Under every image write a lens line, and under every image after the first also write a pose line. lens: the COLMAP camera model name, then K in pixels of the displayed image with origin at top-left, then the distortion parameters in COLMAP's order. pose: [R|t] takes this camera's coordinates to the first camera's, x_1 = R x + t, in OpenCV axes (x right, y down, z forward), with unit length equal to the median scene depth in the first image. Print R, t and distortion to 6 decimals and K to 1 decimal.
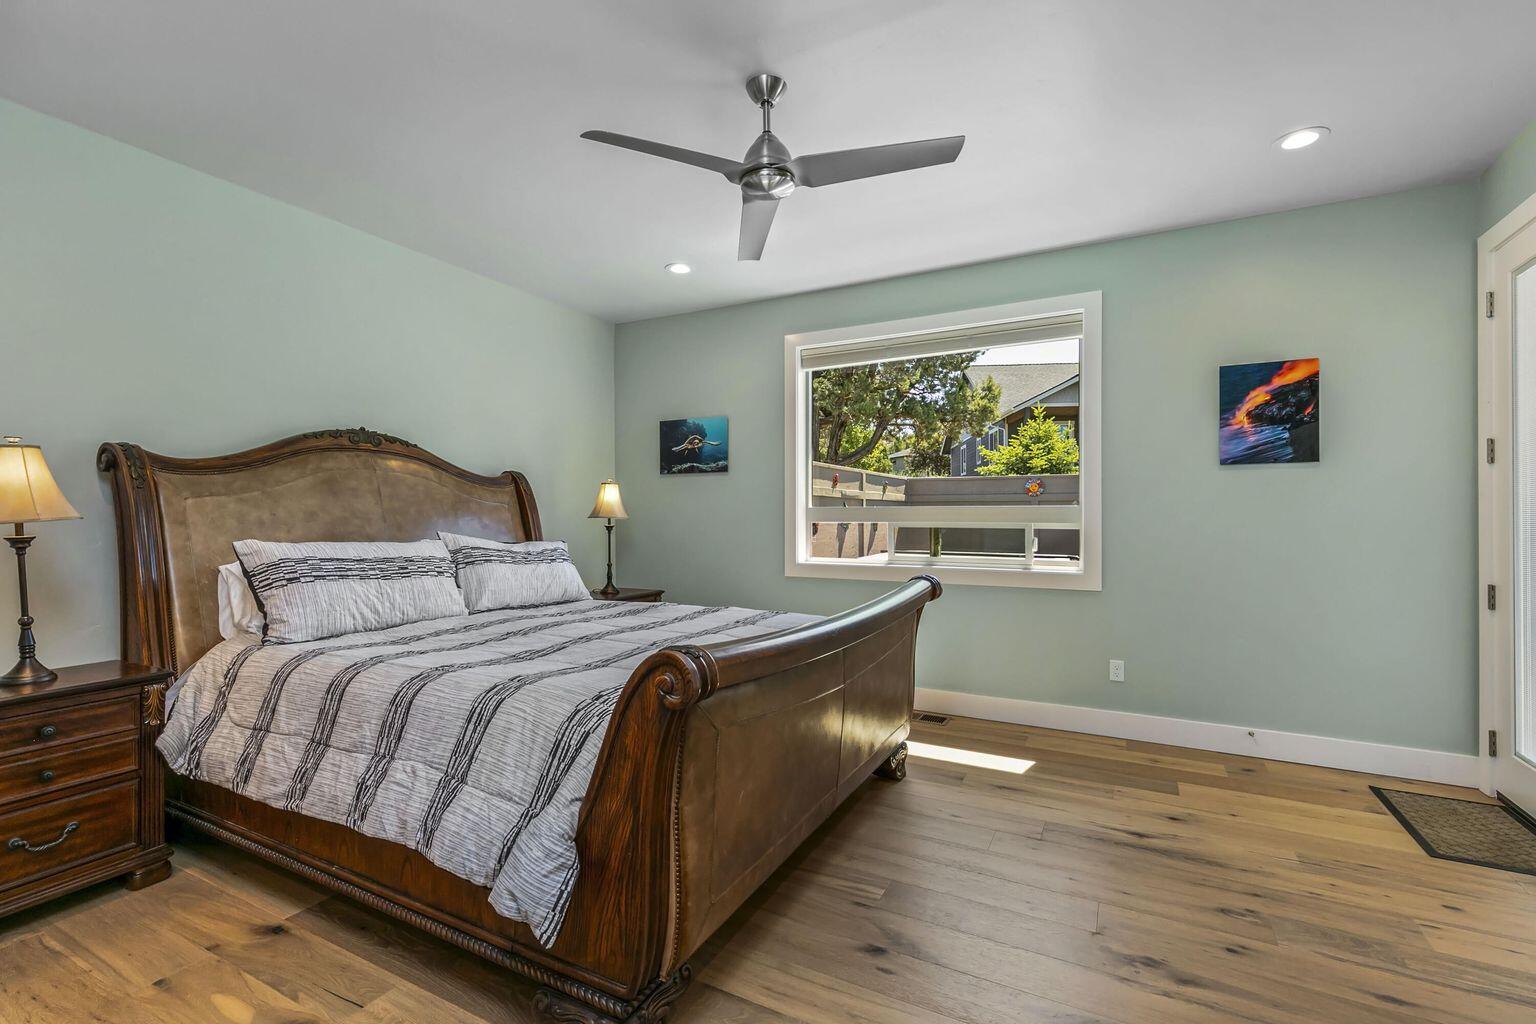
lens RADIAL K [[693.0, 0, 763.1], [0, 693.0, 527.9], [0, 0, 1]] dist [0.003035, 0.000392]
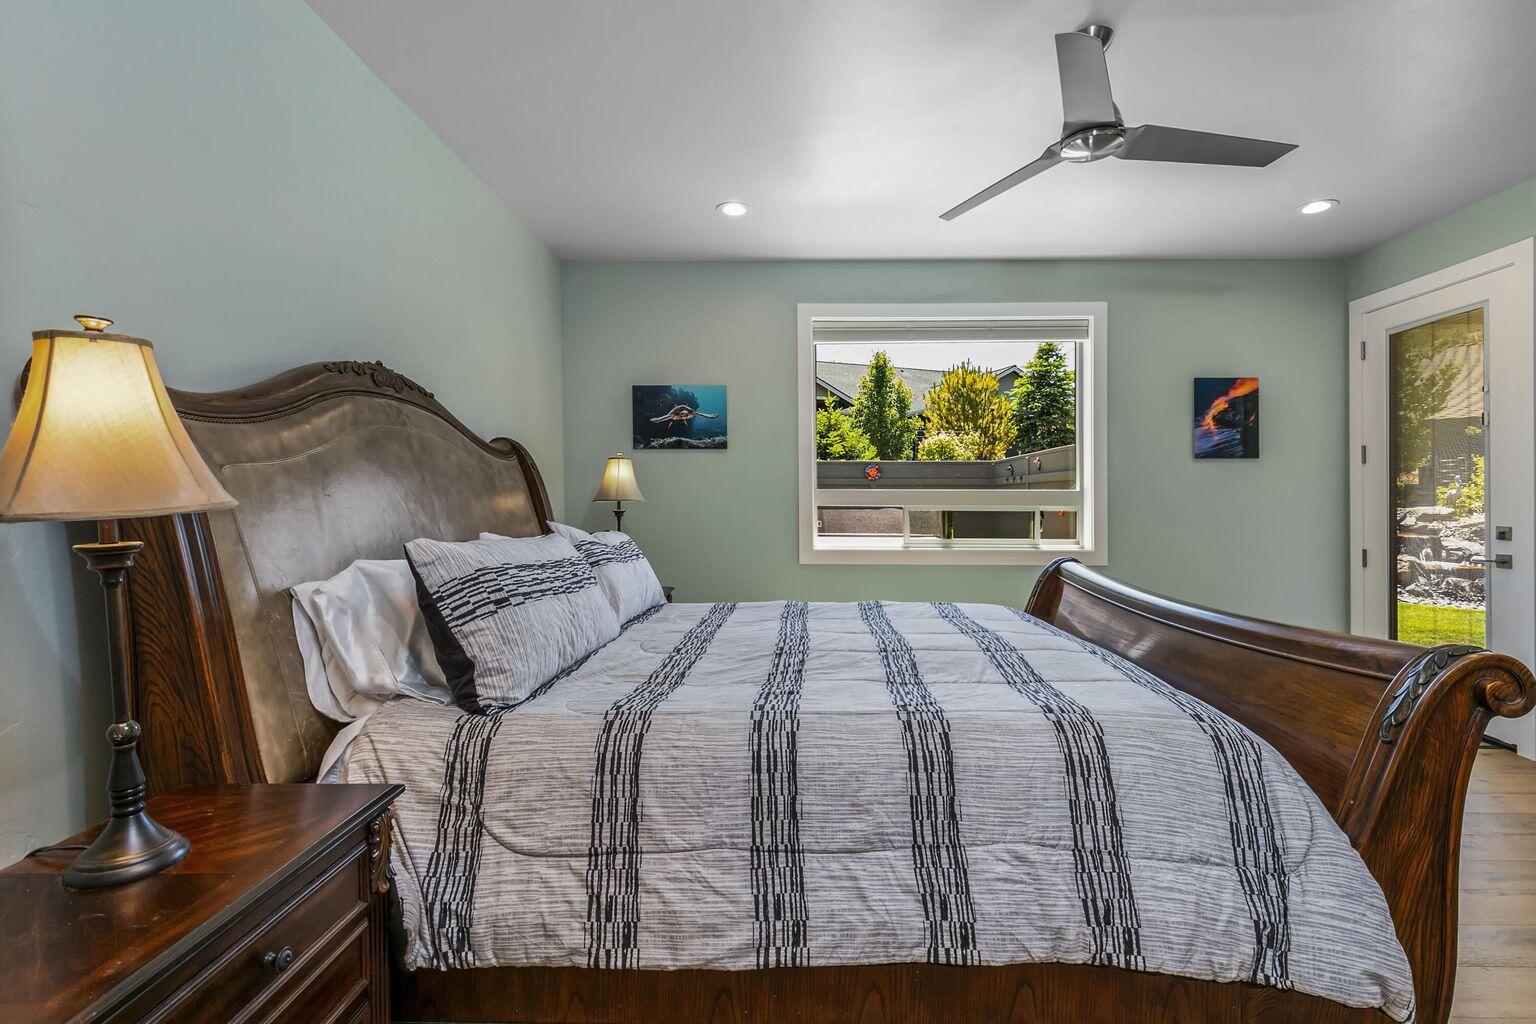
lens RADIAL K [[694.7, 0, 768.0], [0, 694.7, 512.0], [0, 0, 1]] dist [0.002851, -0.000102]
pose [[0.887220, -0.006188, 0.461305, -0.581000], [0.004674, 0.999979, 0.004423, -0.005534], [-0.461323, -0.001768, 0.887231, 0.264145]]
